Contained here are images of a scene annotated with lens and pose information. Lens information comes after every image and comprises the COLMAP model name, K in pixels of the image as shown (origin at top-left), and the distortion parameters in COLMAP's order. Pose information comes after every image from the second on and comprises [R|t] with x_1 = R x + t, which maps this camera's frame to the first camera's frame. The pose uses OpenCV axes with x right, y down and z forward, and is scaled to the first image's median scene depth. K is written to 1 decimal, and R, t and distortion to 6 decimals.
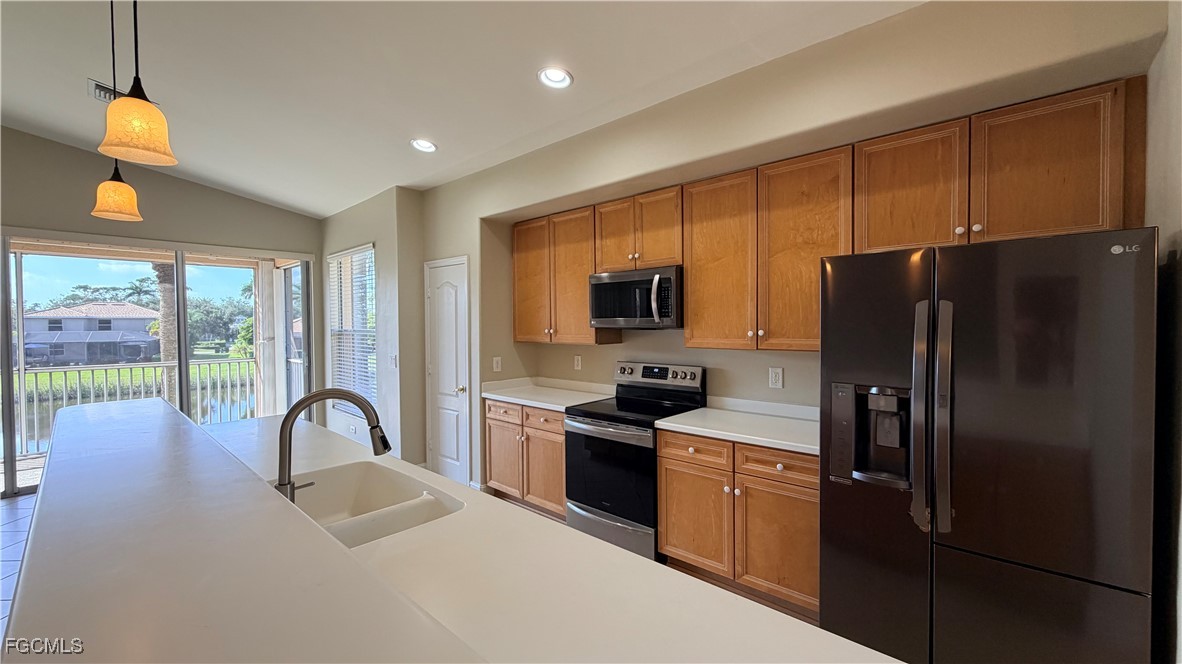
lens RADIAL K [[470.9, 0, 589.4], [0, 470.9, 334.3], [0, 0, 1]] dist [-0.002283, 0.000300]
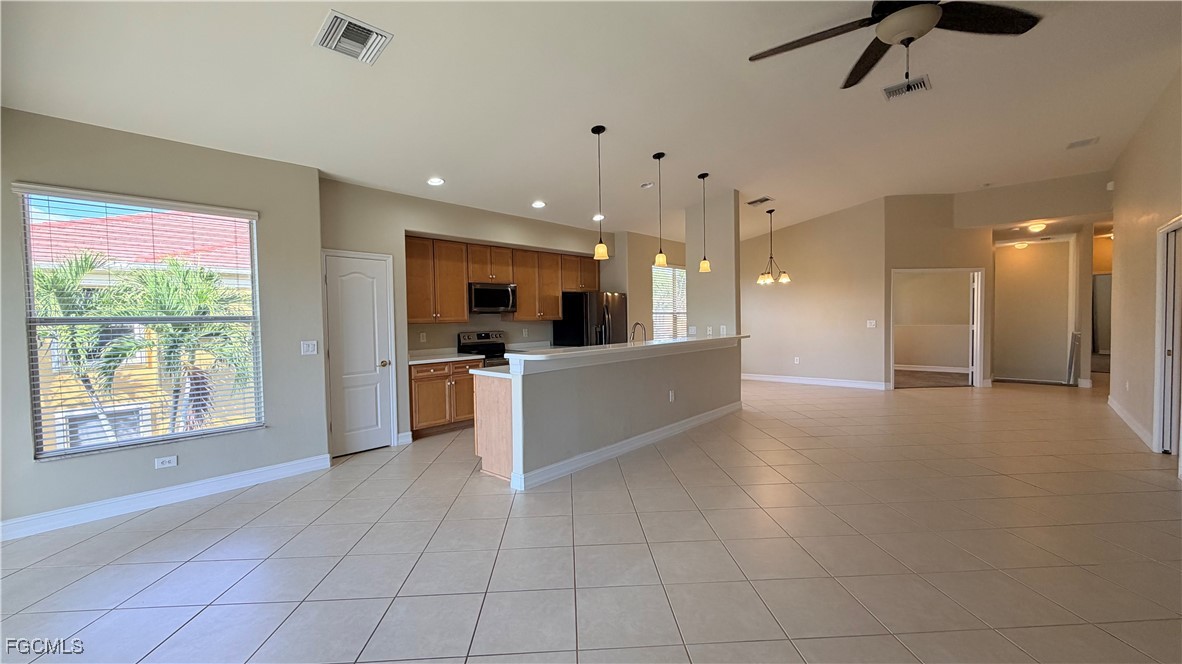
lens RADIAL K [[470.9, 0, 589.3], [0, 470.9, 333.0], [0, 0, 1]] dist [-0.002283, 0.000300]
pose [[-0.005462, -0.027382, 0.999610, -1.890718], [0.042855, 0.998700, 0.027591, 0.034897], [-0.999066, 0.042989, -0.004281, 0.603455]]
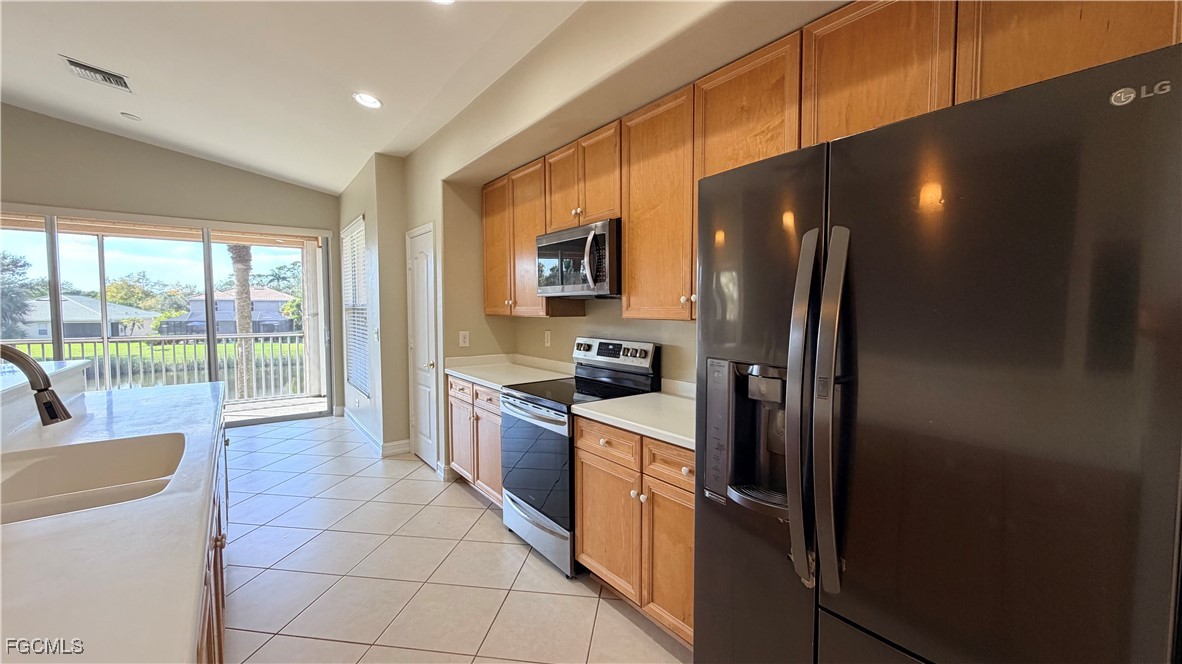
lens RADIAL K [[470.9, 0, 590.5], [0, 470.9, 334.0], [0, 0, 1]] dist [-0.002283, 0.000300]
pose [[0.983016, 0.016119, -0.182810, 0.274998], [-0.010278, 0.999407, 0.032857, 0.026559], [0.183231, -0.030420, 0.982599, 0.163873]]
